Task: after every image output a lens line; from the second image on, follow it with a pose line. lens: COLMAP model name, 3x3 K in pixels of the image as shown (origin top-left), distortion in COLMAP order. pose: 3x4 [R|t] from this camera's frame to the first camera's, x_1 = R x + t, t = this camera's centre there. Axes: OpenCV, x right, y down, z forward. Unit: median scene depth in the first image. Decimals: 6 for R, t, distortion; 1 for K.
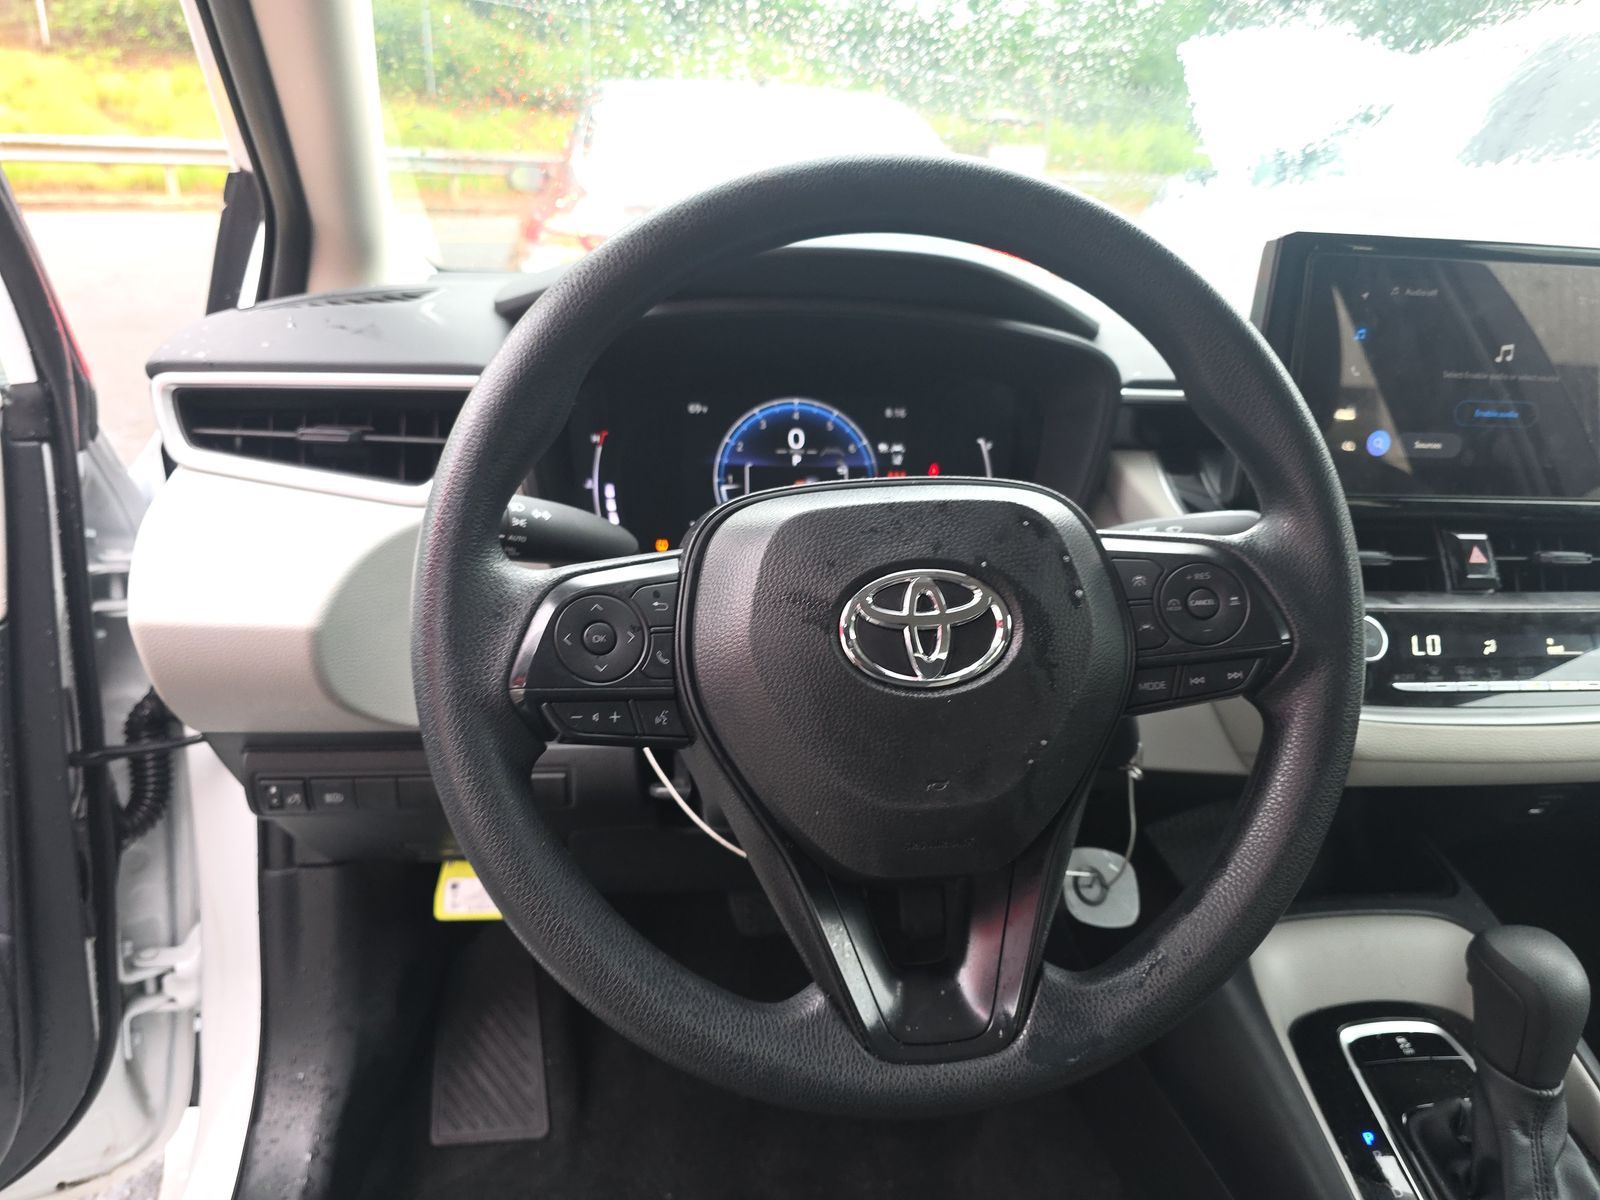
lens RADIAL K [[1063.3, 0, 784.4], [0, 1063.3, 602.3], [0, 0, 1]] dist [0.008899, -0.000665]
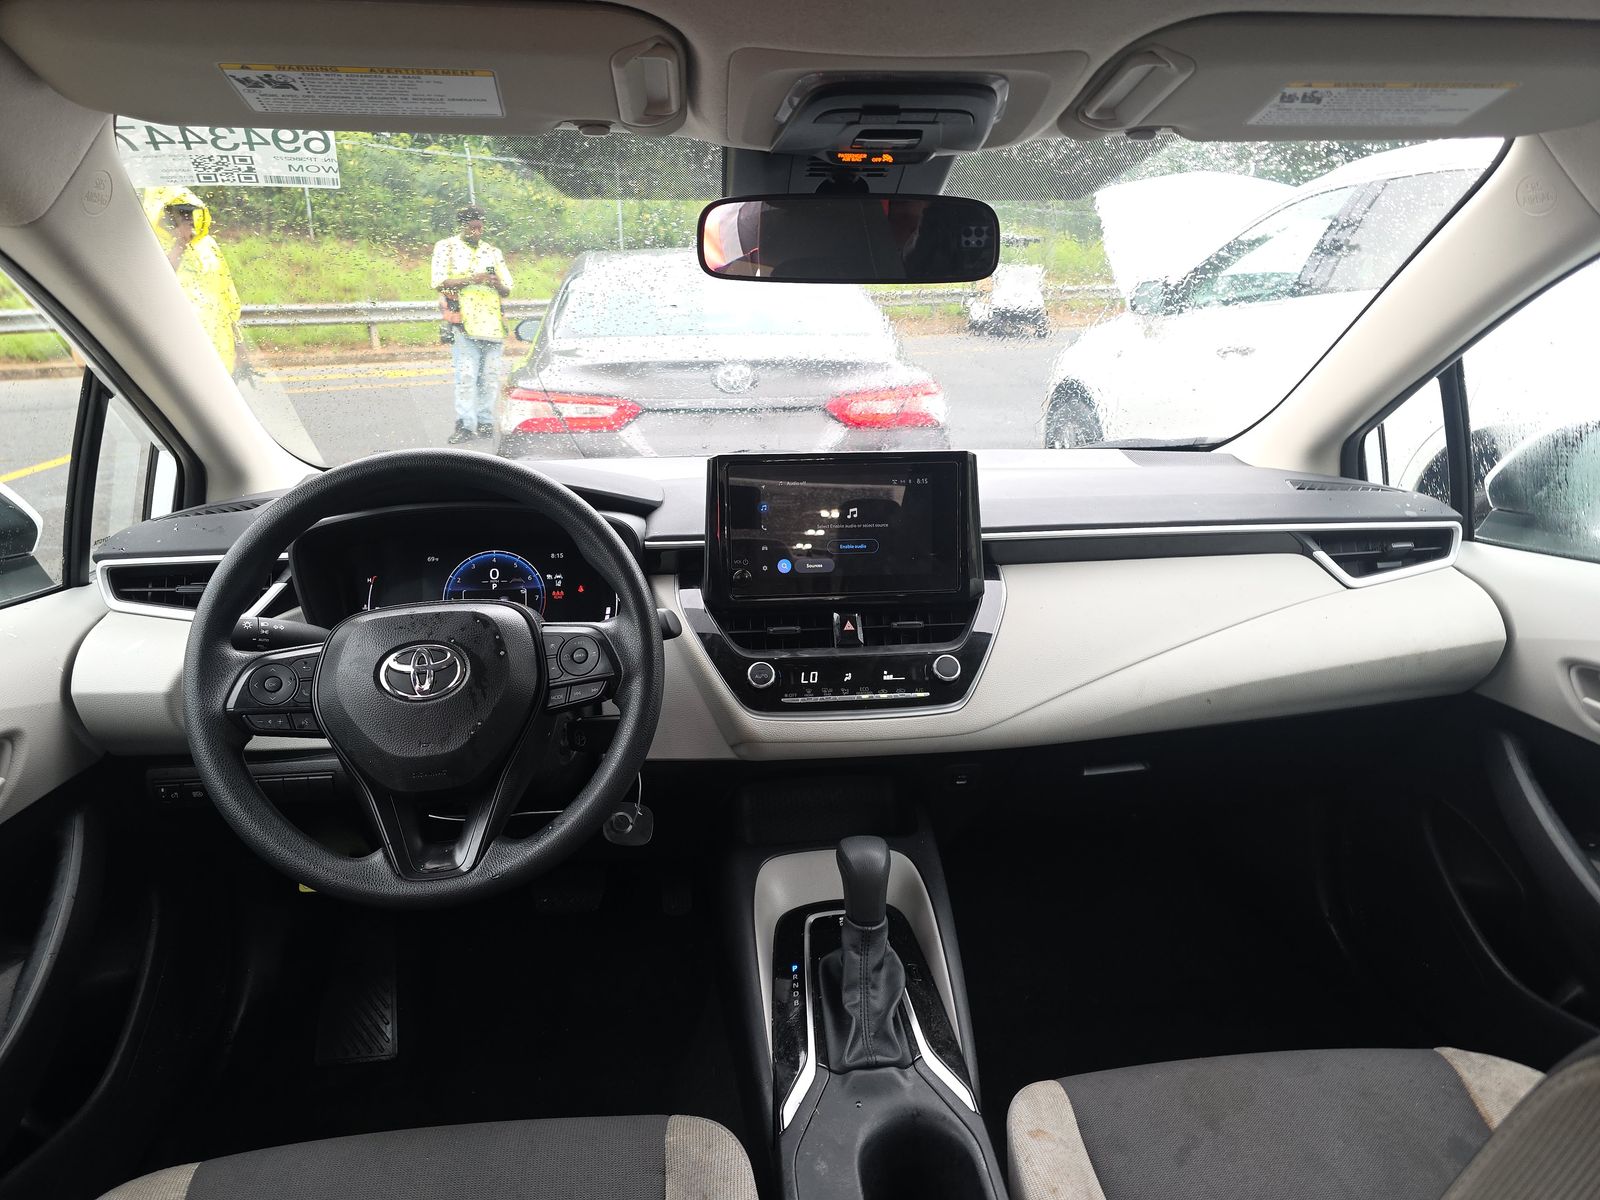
lens RADIAL K [[1063.3, 0, 815.5], [0, 1063.3, 601.0], [0, 0, 1]] dist [0.008899, -0.000665]
pose [[0.998369, -0.047292, -0.031982, 0.671927], [0.044006, 0.994349, -0.096615, 0.084110], [0.036371, 0.095050, 0.994808, -0.752207]]
